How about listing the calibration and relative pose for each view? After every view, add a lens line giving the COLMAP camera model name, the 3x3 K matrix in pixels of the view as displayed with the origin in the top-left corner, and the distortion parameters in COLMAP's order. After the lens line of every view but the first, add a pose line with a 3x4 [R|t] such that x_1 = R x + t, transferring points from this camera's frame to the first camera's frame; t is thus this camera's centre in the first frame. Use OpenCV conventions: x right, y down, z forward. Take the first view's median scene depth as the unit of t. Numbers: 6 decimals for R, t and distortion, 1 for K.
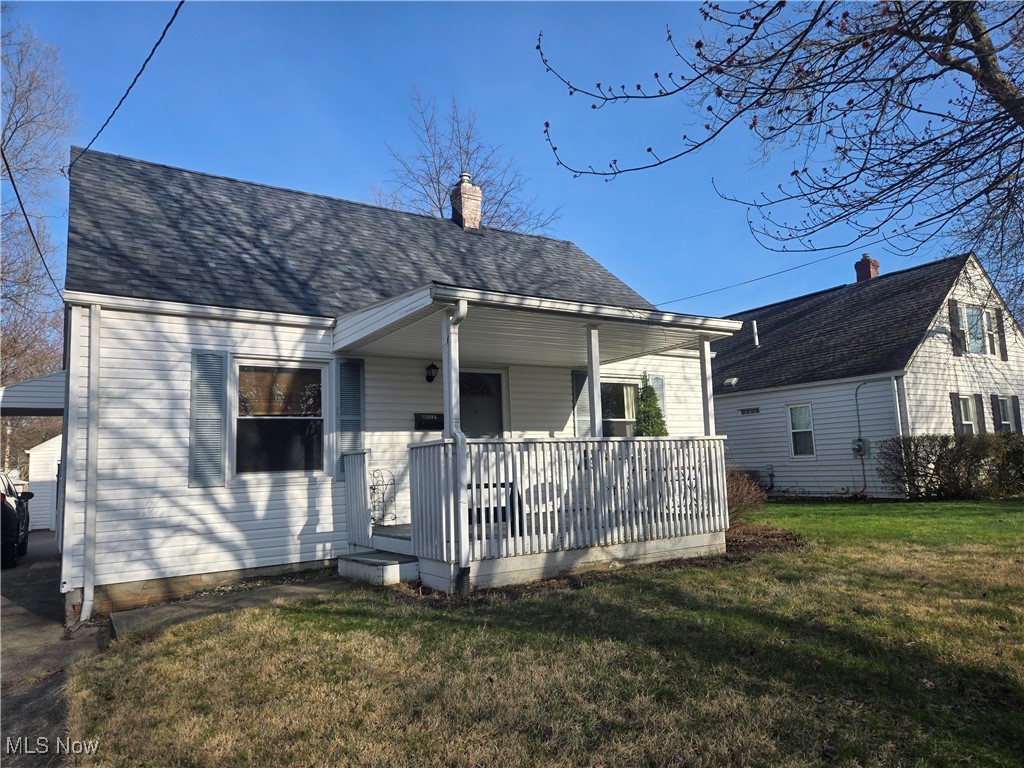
lens RADIAL K [[698.8, 0, 512.0], [0, 698.8, 384.0], [0, 0, 1]] dist [0.023154, -0.001222]
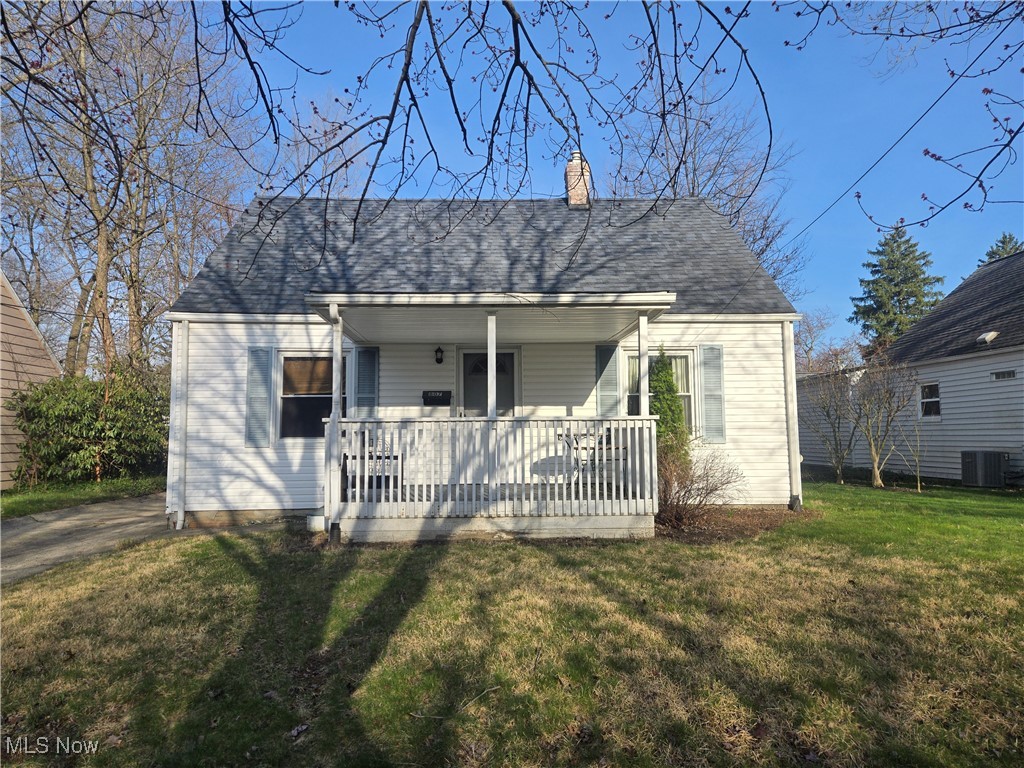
lens RADIAL K [[684.0, 0, 512.0], [0, 684.0, 384.0], [0, 0, 1]] dist [0.064855, -0.000304]
pose [[0.846698, -0.005085, -0.532050, 0.699045], [0.037440, 0.998045, 0.050044, -0.025130], [0.530755, -0.062292, 0.845233, 0.130629]]
